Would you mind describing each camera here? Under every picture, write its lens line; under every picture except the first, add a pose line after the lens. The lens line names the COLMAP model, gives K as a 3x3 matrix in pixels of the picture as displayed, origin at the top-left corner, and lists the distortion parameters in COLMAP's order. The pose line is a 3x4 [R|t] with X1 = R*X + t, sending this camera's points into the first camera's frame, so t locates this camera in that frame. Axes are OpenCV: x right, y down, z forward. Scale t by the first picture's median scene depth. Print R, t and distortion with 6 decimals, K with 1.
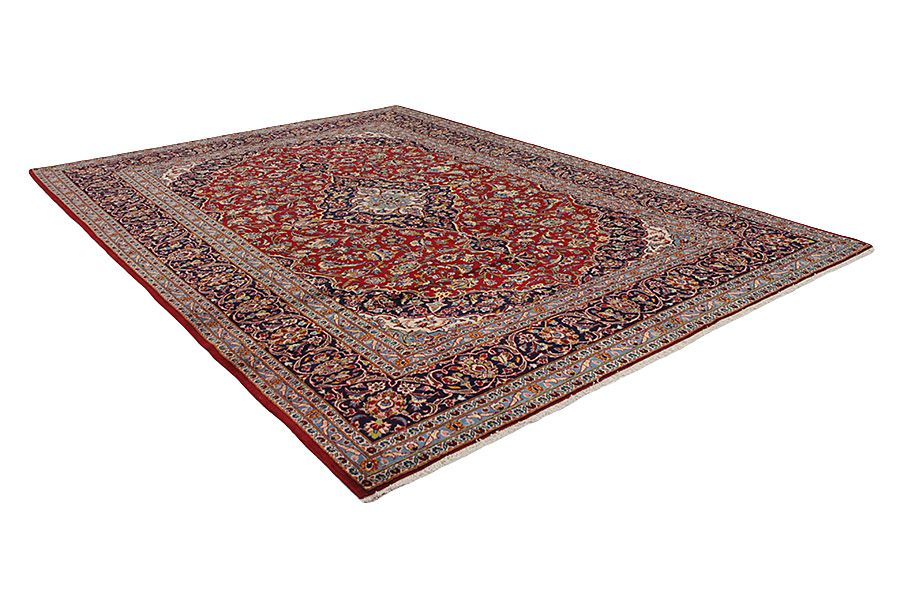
lens RADIAL K [[751.8, 0, 450.5], [0, 751.8, 299.1], [0, 0, 1]] dist [-0.081898, -0.000678]
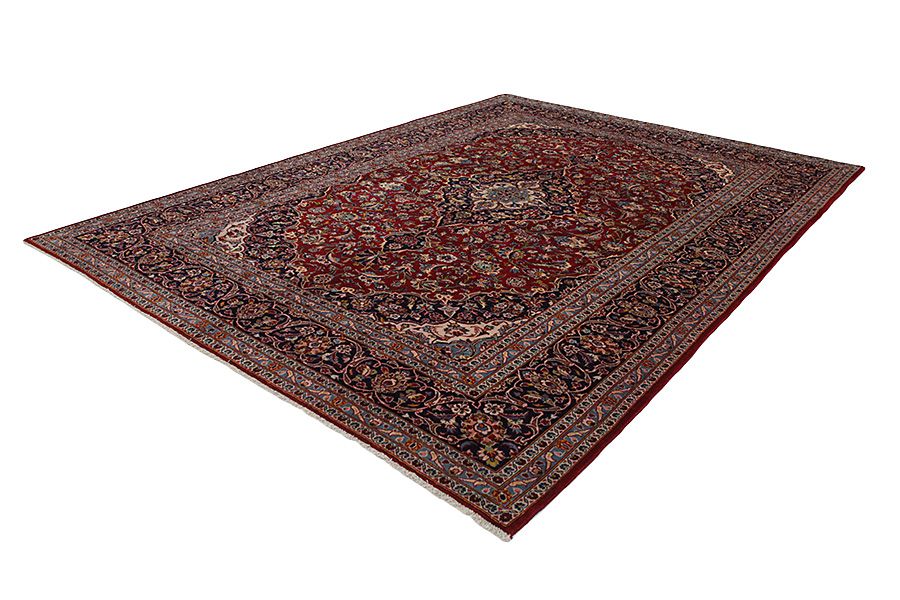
lens RADIAL K [[751.8, 0, 450.4], [0, 751.8, 301.1], [0, 0, 1]] dist [-0.081898, -0.000678]
pose [[-0.209165, -0.455340, 0.865399, -0.948334], [0.437207, 0.748052, 0.499268, -0.531794], [-0.874700, 0.482788, 0.042612, 1.053071]]
